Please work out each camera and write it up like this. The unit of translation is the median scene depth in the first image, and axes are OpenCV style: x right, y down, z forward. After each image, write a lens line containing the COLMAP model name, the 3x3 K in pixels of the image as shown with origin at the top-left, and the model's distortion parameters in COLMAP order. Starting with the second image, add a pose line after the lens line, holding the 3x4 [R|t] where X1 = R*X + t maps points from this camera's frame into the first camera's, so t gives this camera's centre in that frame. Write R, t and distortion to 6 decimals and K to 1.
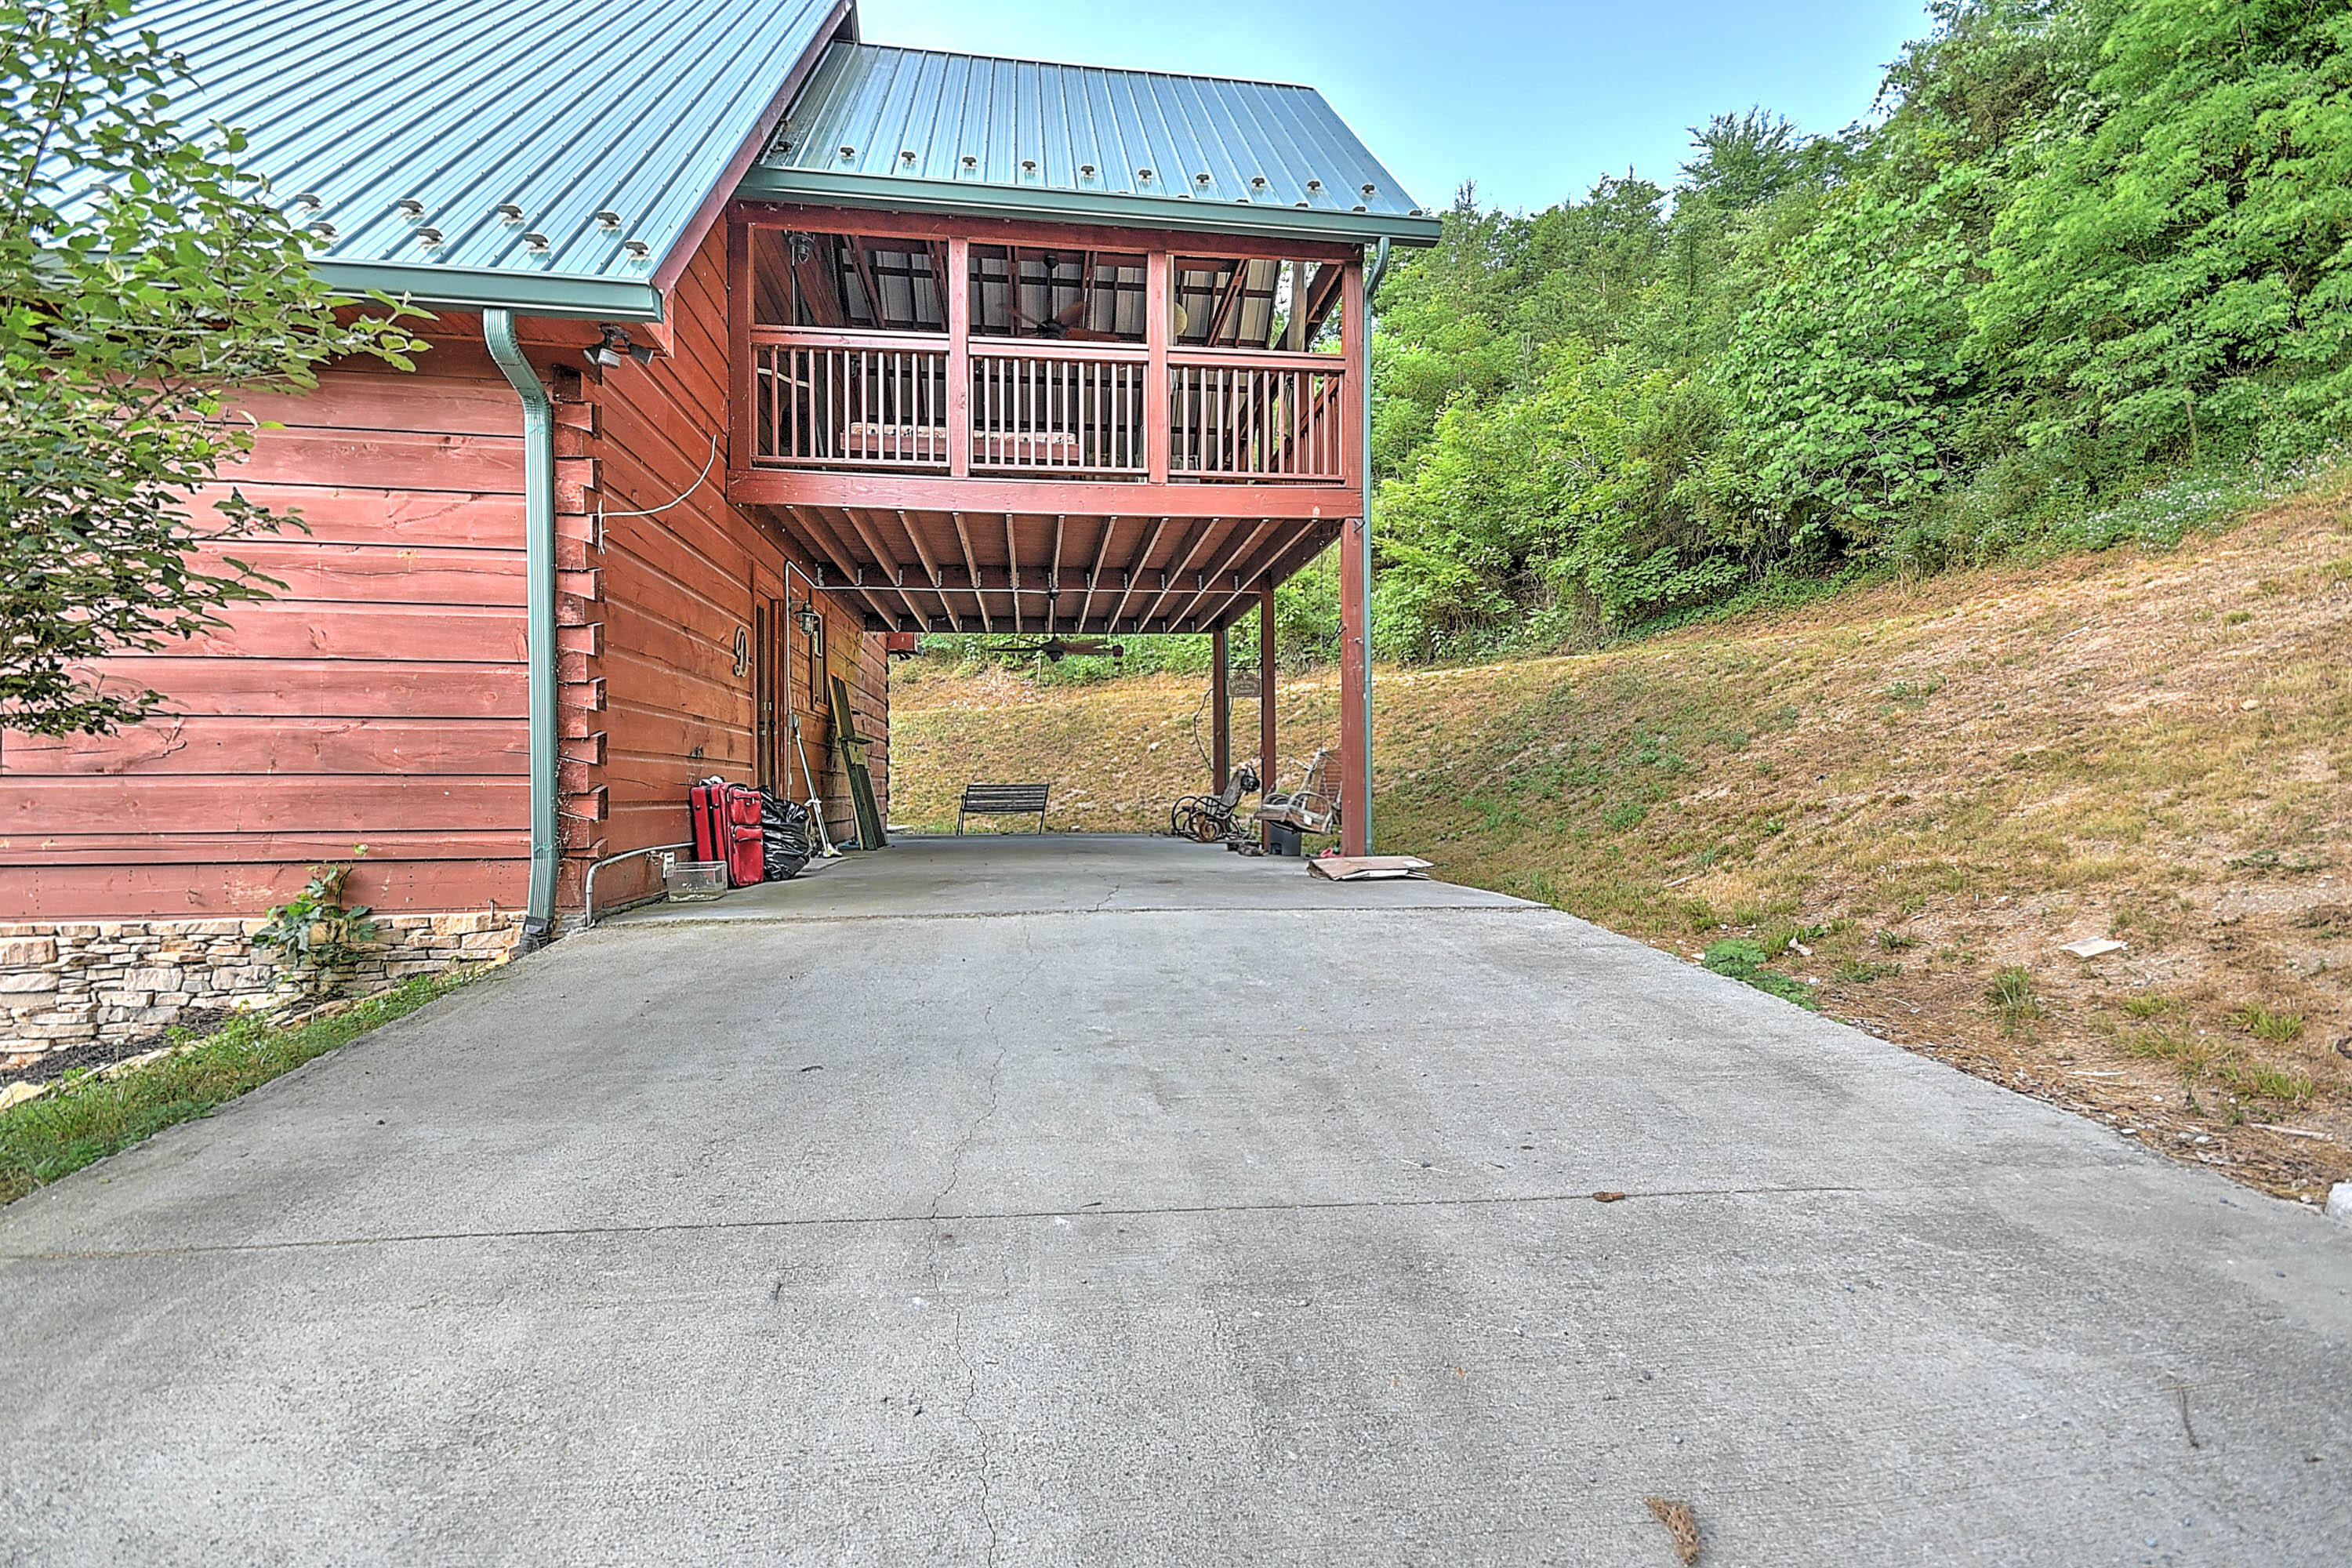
lens RADIAL K [[1078.6, 0, 1185.9], [0, 1078.6, 788.7], [0, 0, 1]] dist [0.024337, -0.013999]
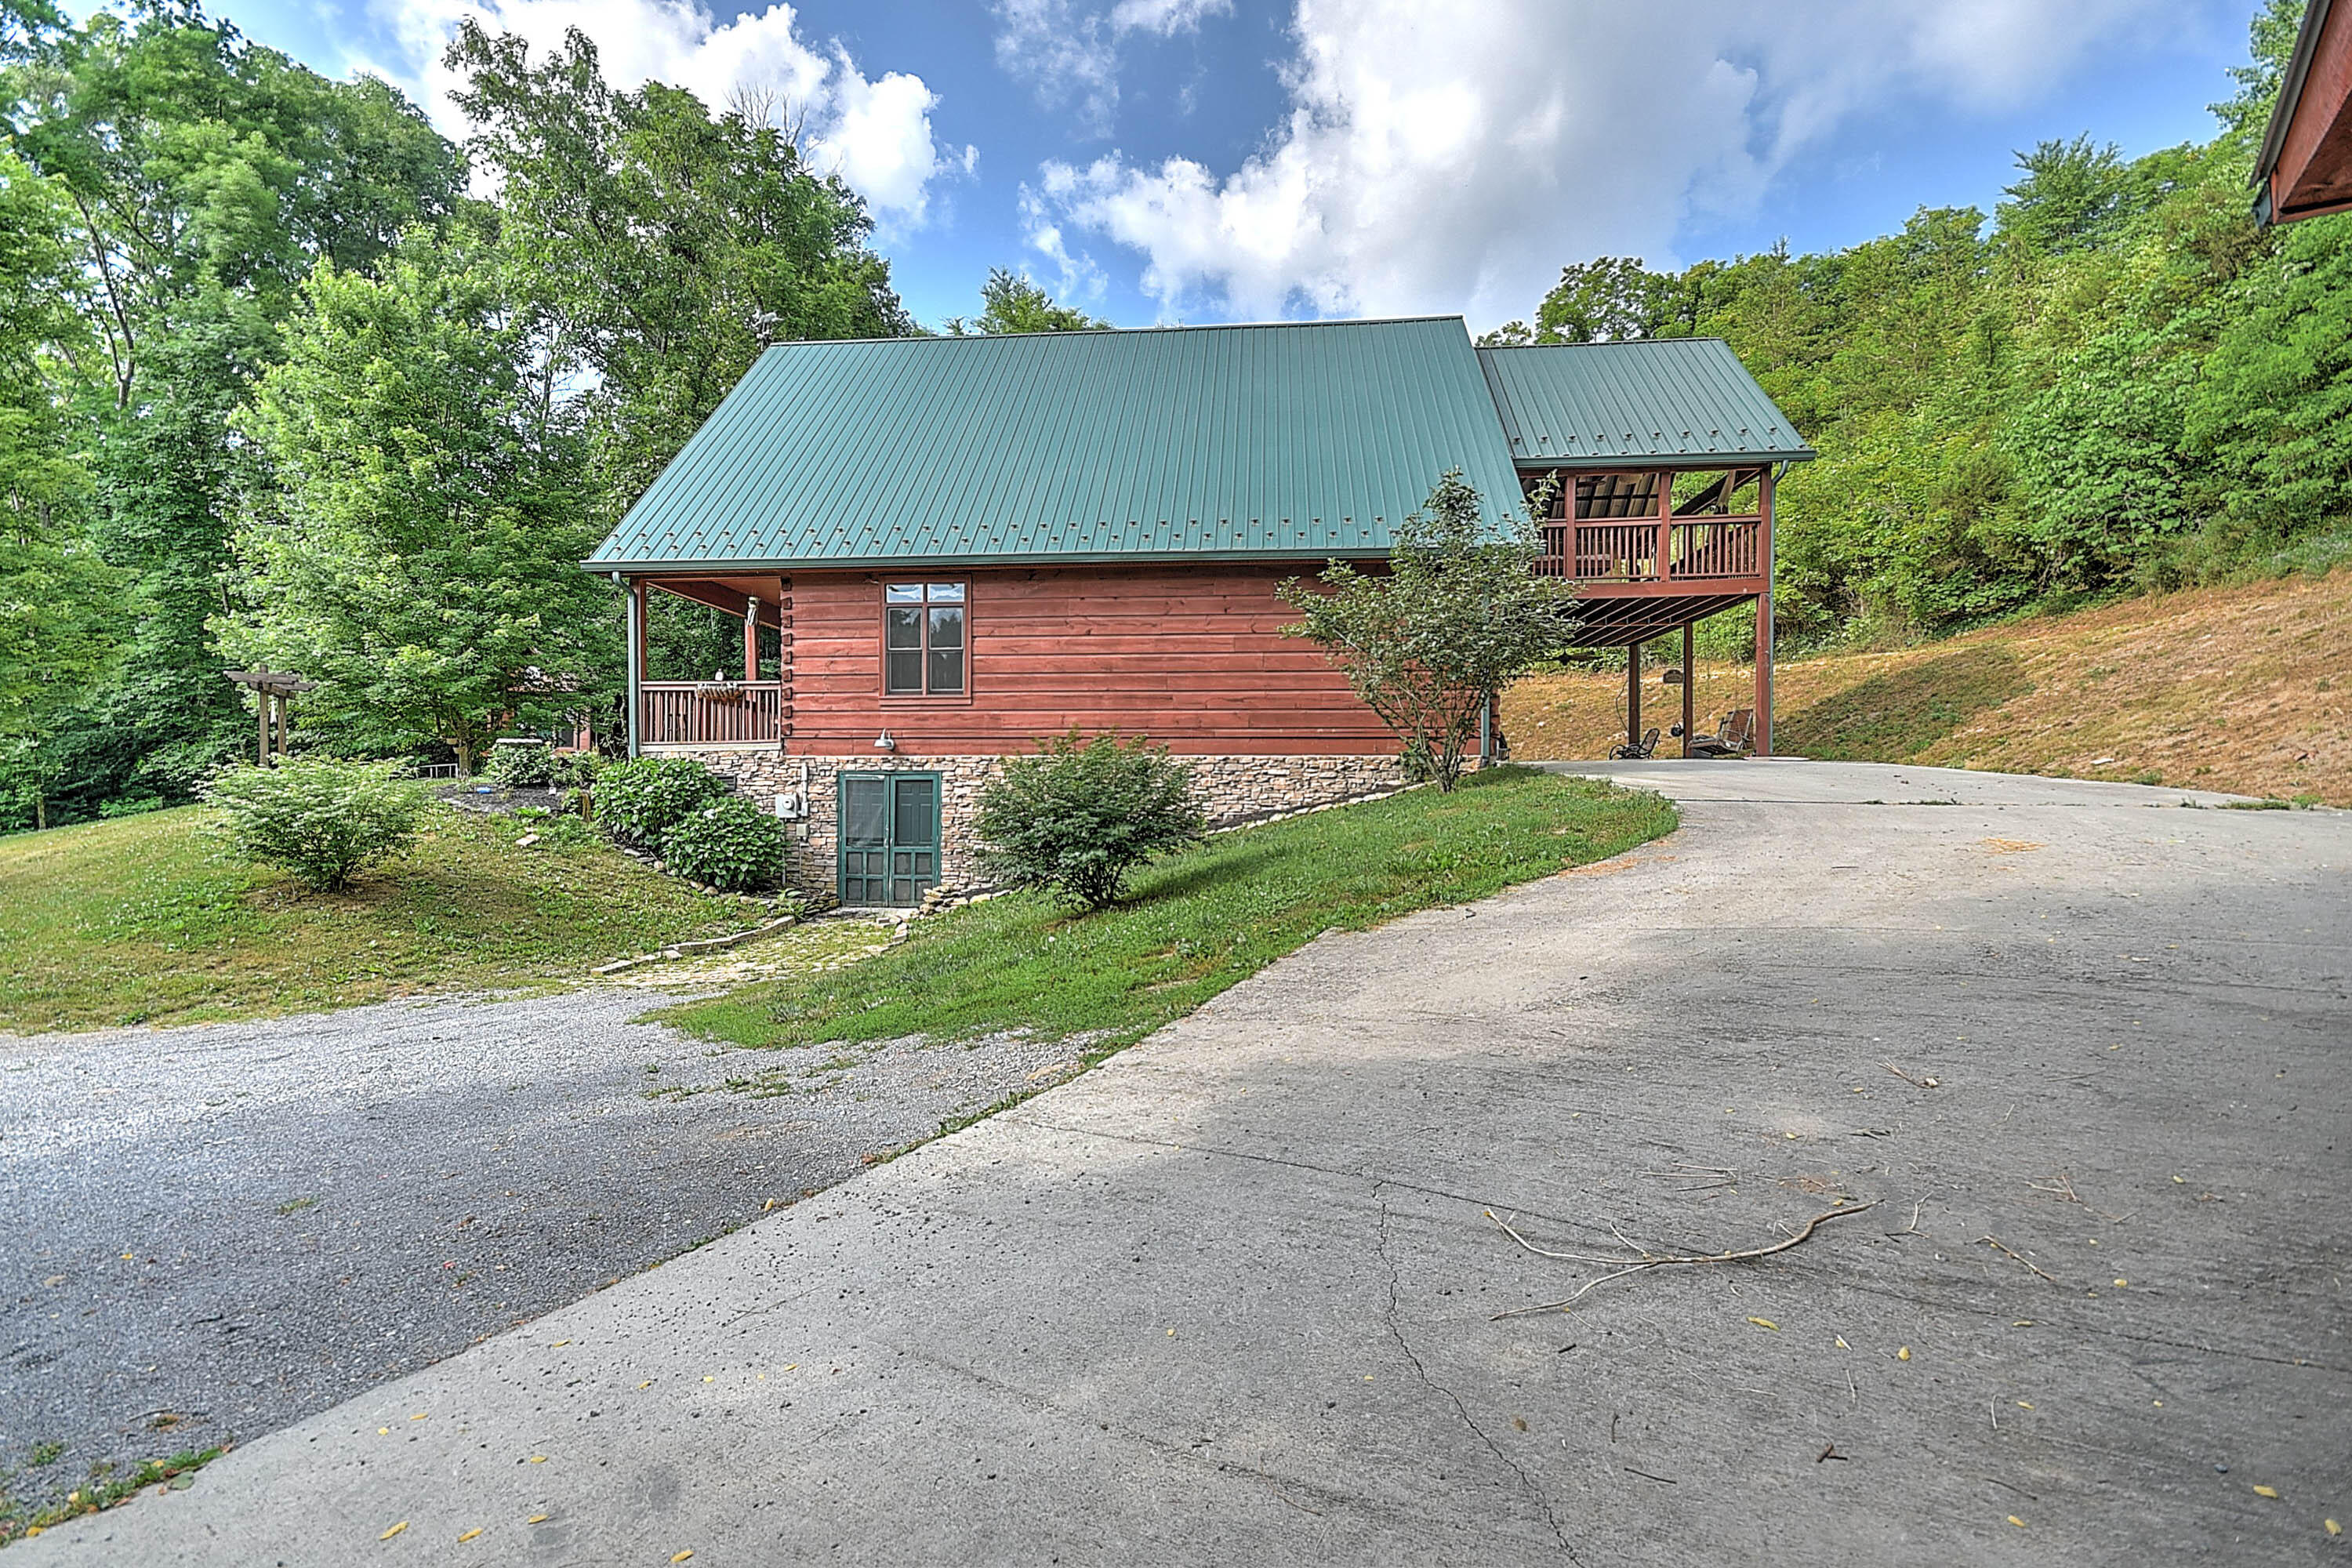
lens RADIAL K [[1029.4, 0, 1180.0], [0, 1029.4, 796.6], [0, 0, 1]] dist [0.020534, -0.011870]
pose [[0.969435, 0.010194, -0.245136, -0.214458], [-0.007968, 0.999918, 0.010071, 0.061815], [0.245218, -0.007810, 0.969436, -0.577091]]
